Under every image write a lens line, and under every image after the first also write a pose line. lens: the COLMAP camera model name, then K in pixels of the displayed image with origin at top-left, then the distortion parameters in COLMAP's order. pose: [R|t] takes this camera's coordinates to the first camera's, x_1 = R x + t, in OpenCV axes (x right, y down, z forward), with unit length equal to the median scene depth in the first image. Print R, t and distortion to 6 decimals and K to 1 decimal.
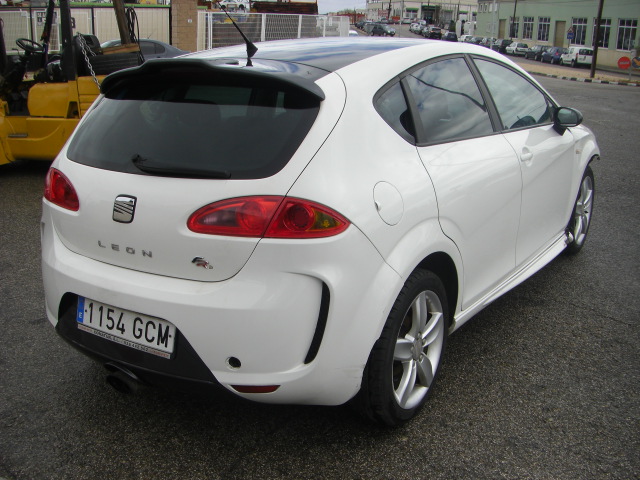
lens RADIAL K [[723.2, 0, 304.5], [0, 723.2, 243.4], [0, 0, 1]] dist [-0.232041, 0.177317]
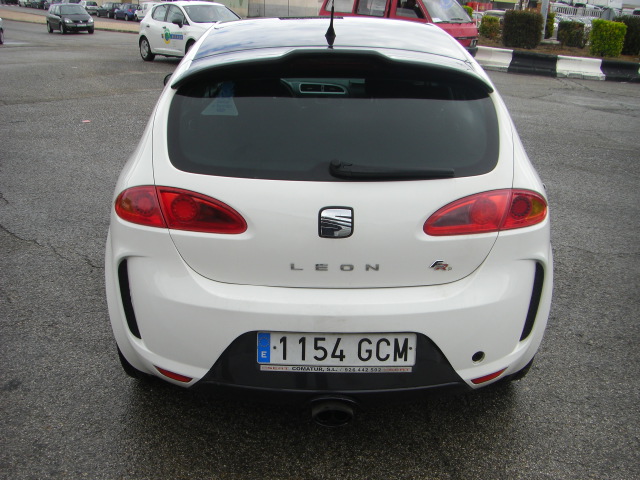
lens RADIAL K [[723.2, 0, 304.5], [0, 723.2, 243.4], [0, 0, 1]] dist [-0.232041, 0.177317]
pose [[0.829899, -0.158100, 0.535044, -0.771989], [0.126922, 0.987364, 0.094889, -0.113019], [-0.543285, -0.010840, 0.839478, 0.273754]]
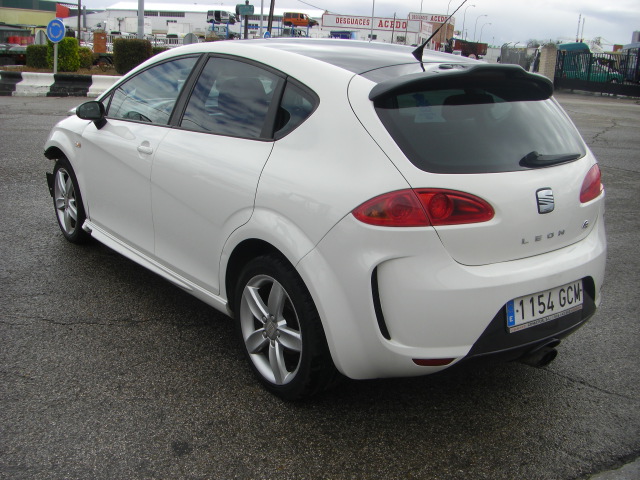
lens RADIAL K [[723.2, 0, 304.5], [0, 723.2, 243.4], [0, 0, 1]] dist [-0.232041, 0.177317]
pose [[0.358609, -0.239952, 0.902121, -1.406620], [0.217384, 0.961296, 0.169277, -0.254006], [-0.907824, 0.135402, 0.396891, 0.919817]]
